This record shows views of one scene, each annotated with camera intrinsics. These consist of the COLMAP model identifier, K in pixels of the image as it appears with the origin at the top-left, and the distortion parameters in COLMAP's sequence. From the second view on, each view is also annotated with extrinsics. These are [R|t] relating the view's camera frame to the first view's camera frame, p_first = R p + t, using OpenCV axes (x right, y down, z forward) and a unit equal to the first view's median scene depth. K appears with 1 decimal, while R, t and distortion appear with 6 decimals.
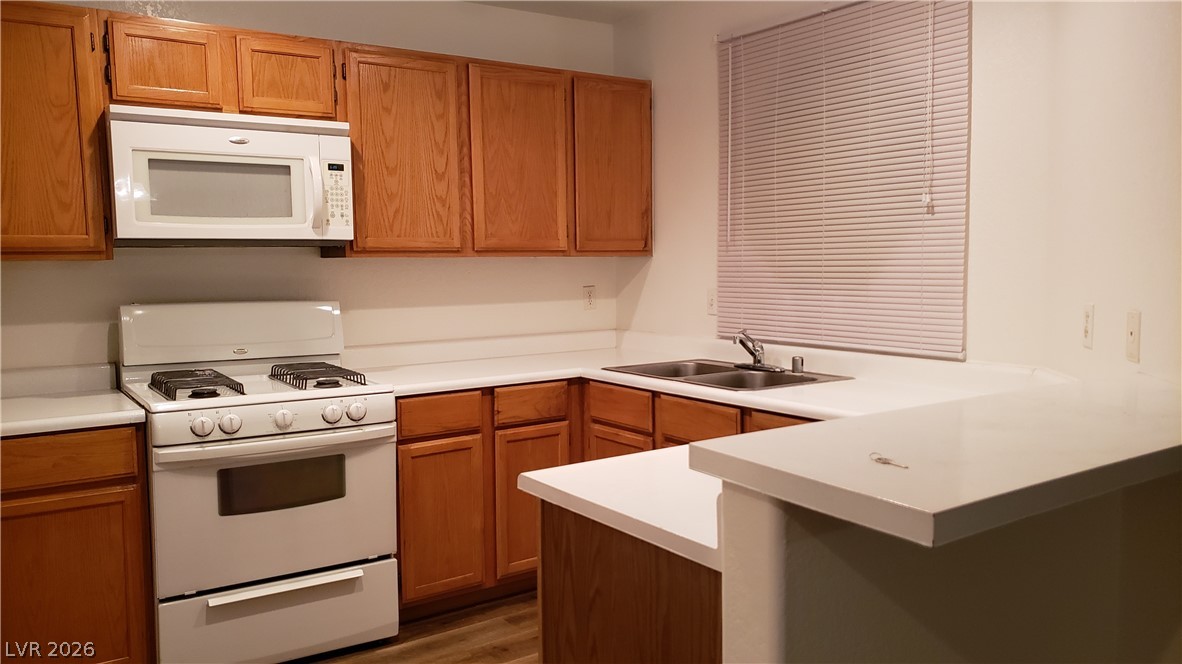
lens RADIAL K [[934.0, 0, 609.2], [0, 934.0, 332.0], [0, 0, 1]] dist [0.088233, -0.140252]
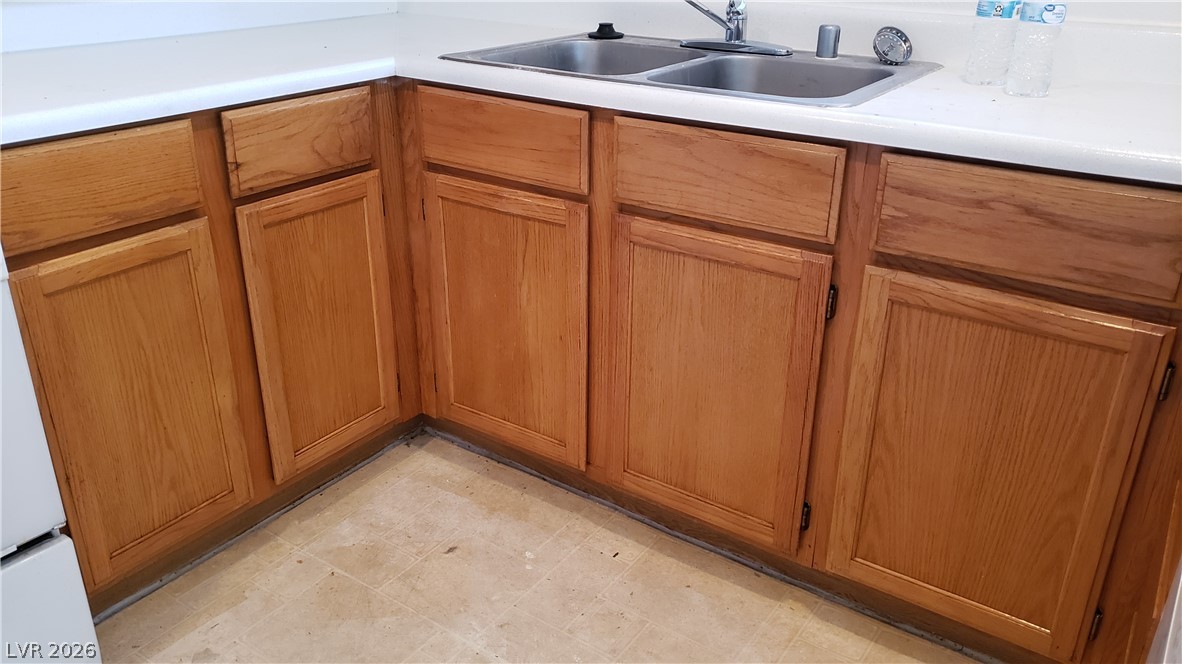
lens RADIAL K [[934.0, 0, 583.4], [0, 934.0, 325.7], [0, 0, 1]] dist [0.088233, -0.140252]
pose [[0.943449, -0.116589, 0.310339, -0.111784], [0.007173, 0.943079, 0.332492, 0.008429], [-0.331440, -0.311463, 0.890583, 0.514482]]
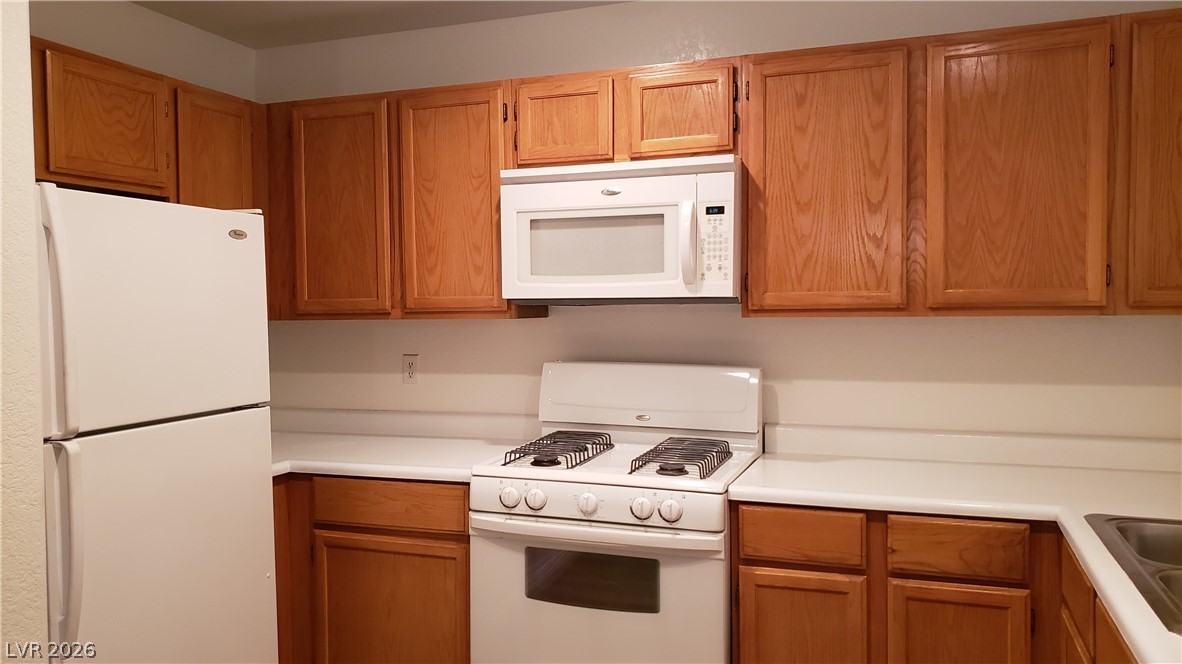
lens RADIAL K [[934.0, 0, 587.7], [0, 934.0, 329.1], [0, 0, 1]] dist [0.088233, -0.140252]
pose [[0.559324, 0.035596, -0.828184, 0.318193], [-0.057629, 0.998330, 0.003988, -0.064101], [0.826943, 0.045497, 0.560442, 0.427881]]
